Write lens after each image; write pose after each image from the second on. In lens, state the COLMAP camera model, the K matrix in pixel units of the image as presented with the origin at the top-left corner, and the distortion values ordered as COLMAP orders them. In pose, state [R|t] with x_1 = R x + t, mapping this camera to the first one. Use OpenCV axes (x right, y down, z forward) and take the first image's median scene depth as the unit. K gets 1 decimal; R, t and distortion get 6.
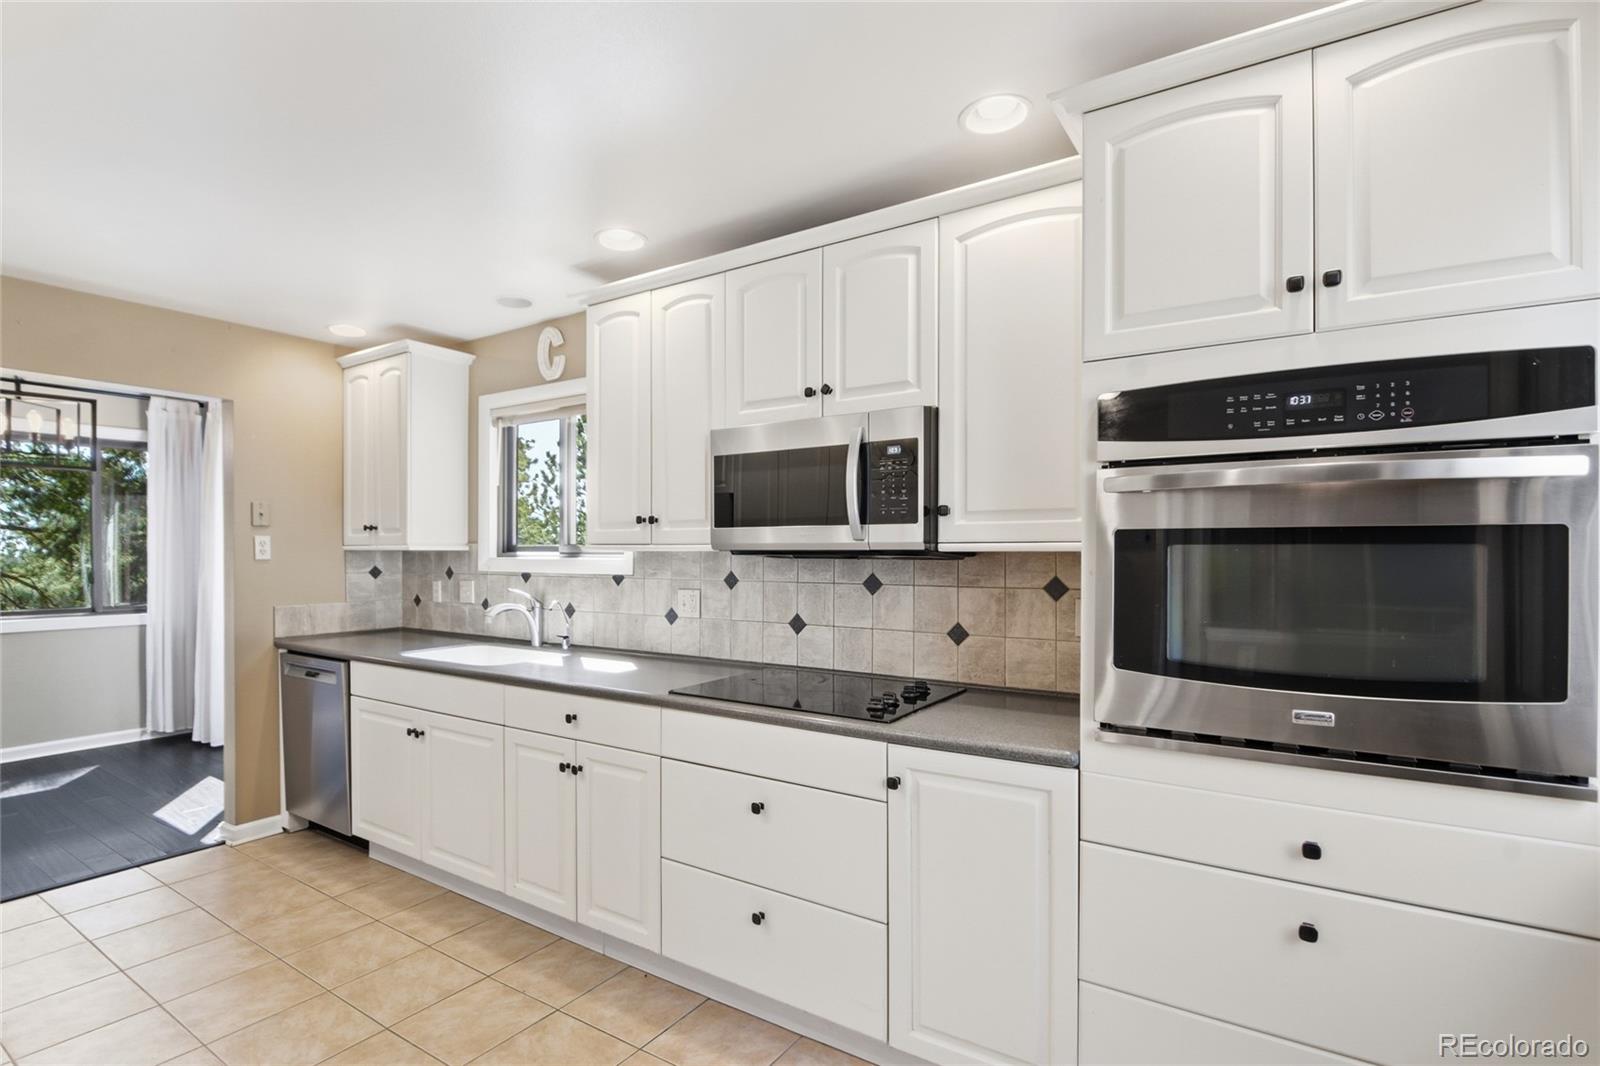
lens RADIAL K [[802.9, 0, 781.7], [0, 802.9, 564.7], [0, 0, 1]] dist [-0.009821, -0.001323]
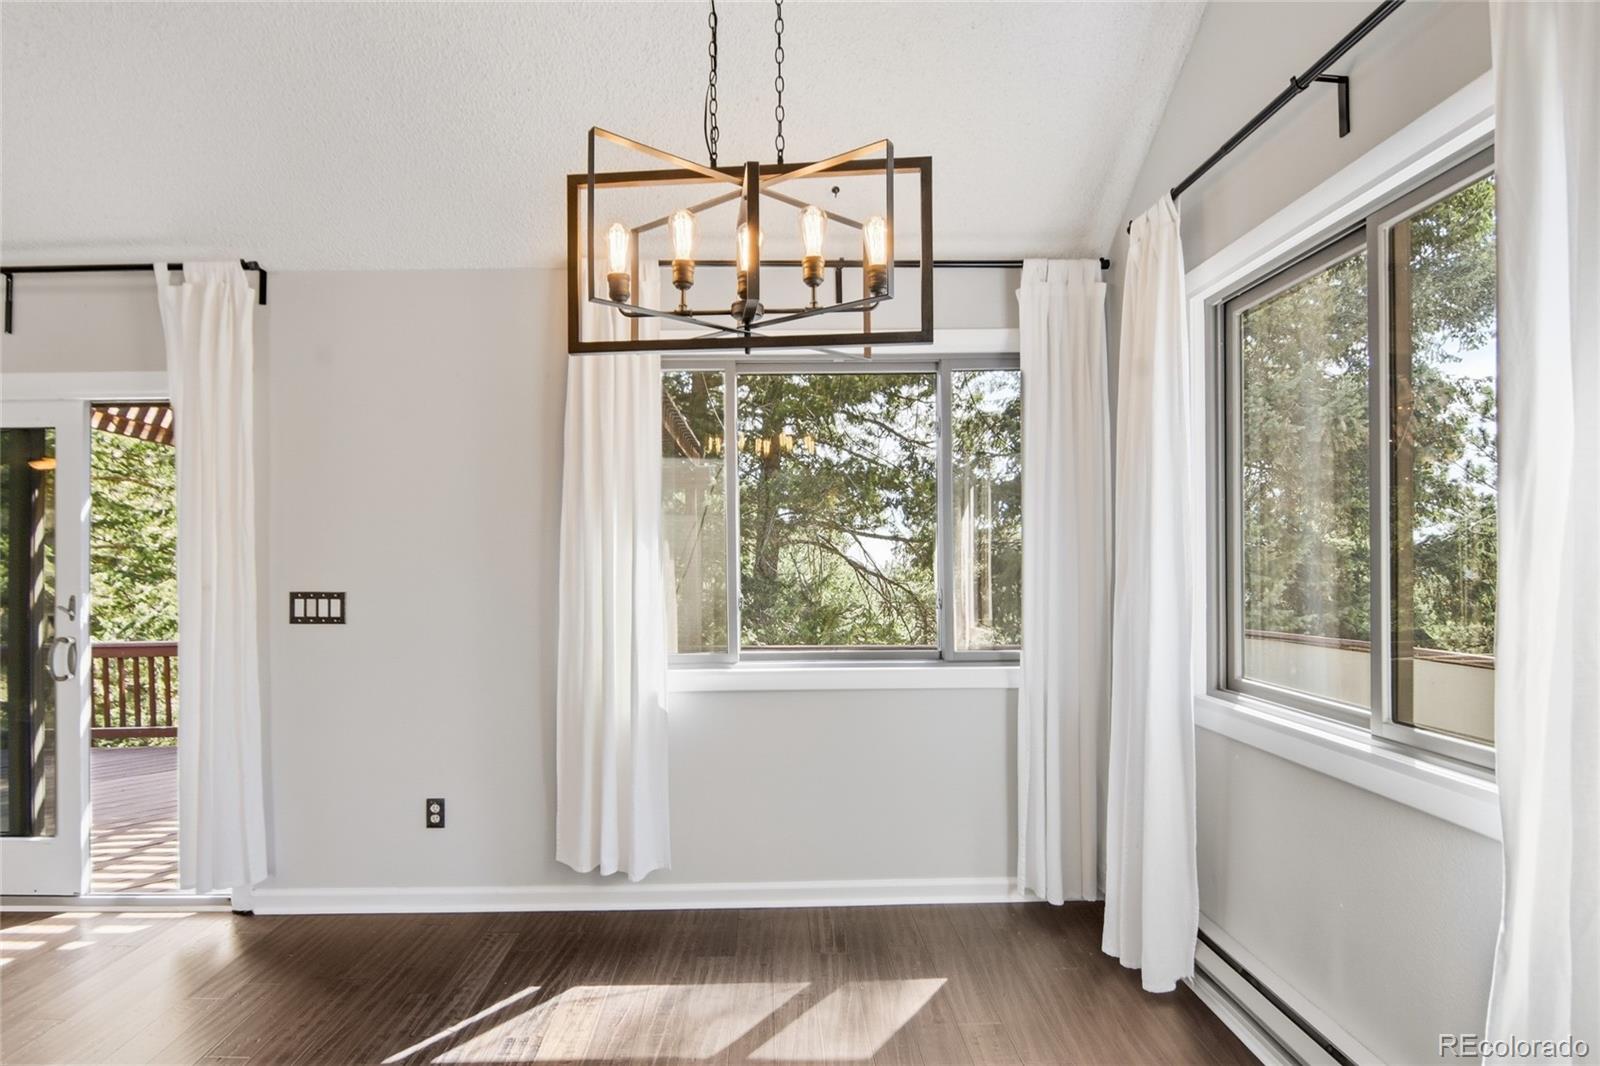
lens RADIAL K [[797.8, 0, 756.6], [0, 797.8, 558.3], [0, 0, 1]] dist [-0.018856, -0.000950]
pose [[0.571417, -0.011658, -0.820577, -0.722217], [-0.004157, 0.999845, -0.017100, -0.000546], [0.820649, 0.013183, 0.571280, 0.867118]]
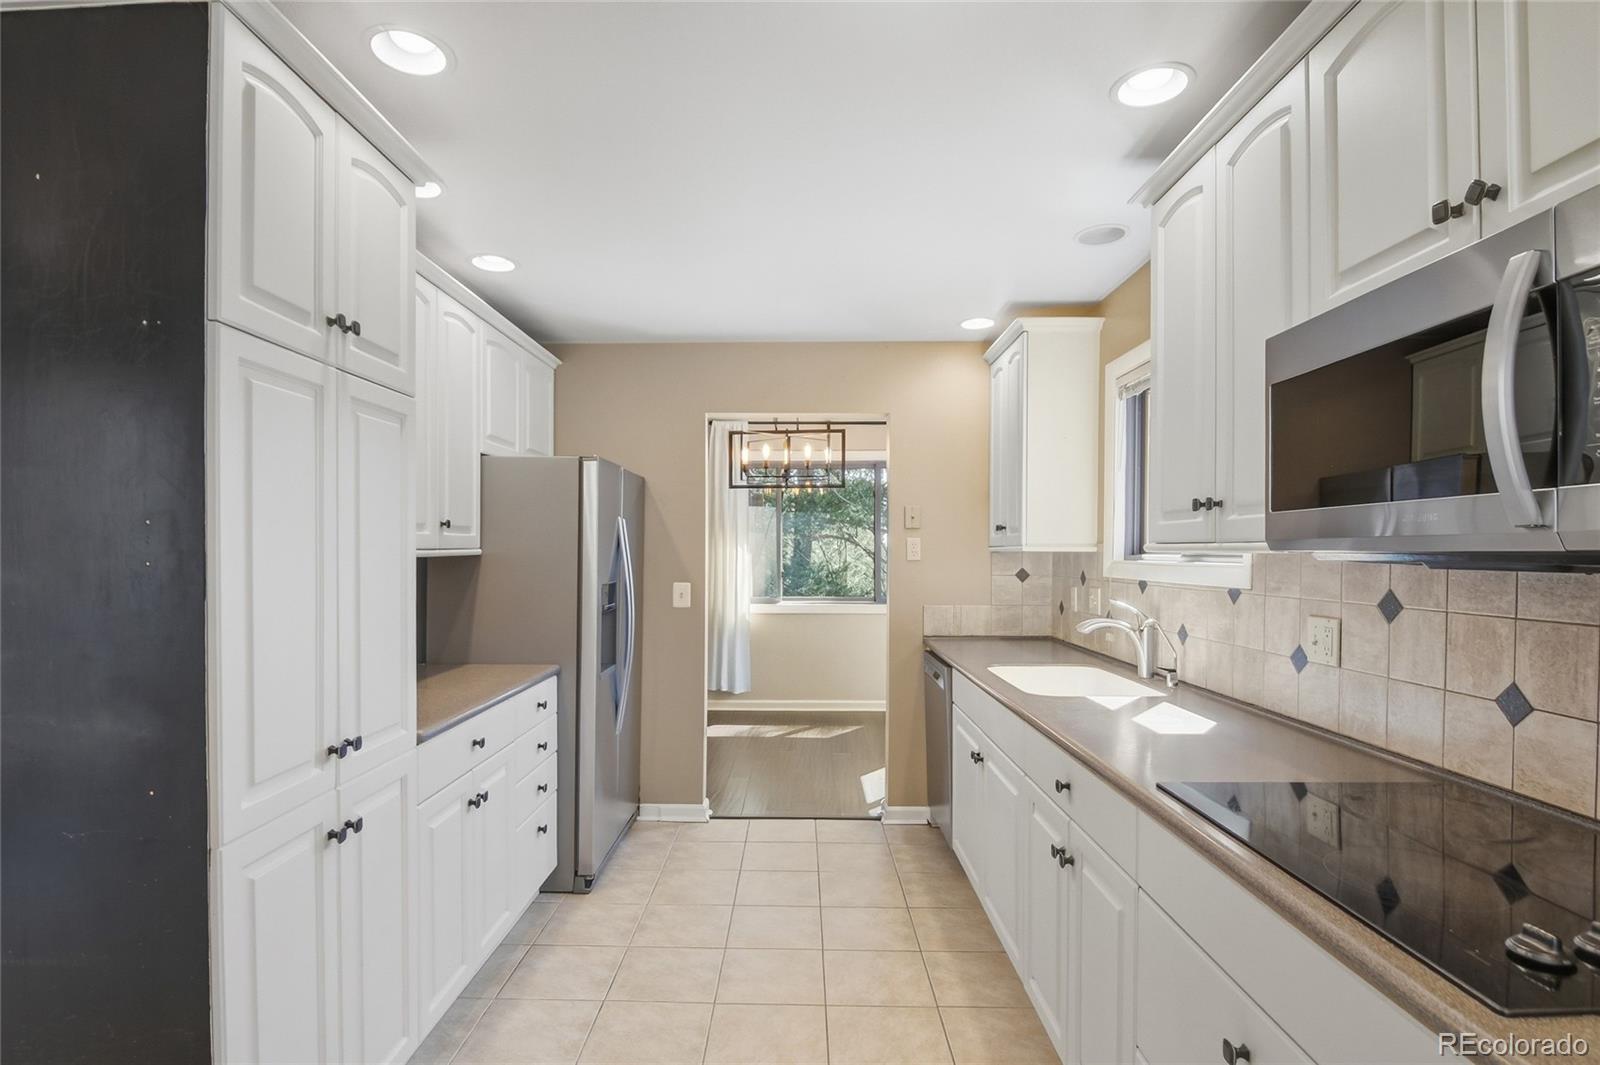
lens RADIAL K [[797.8, 0, 756.6], [0, 797.8, 557.8], [0, 0, 1]] dist [-0.018856, -0.000950]
pose [[0.528924, 0.007230, -0.848638, 0.140733], [-0.015594, 0.999878, -0.001201, -0.005519], [0.848526, 0.013869, 0.528972, 0.286740]]
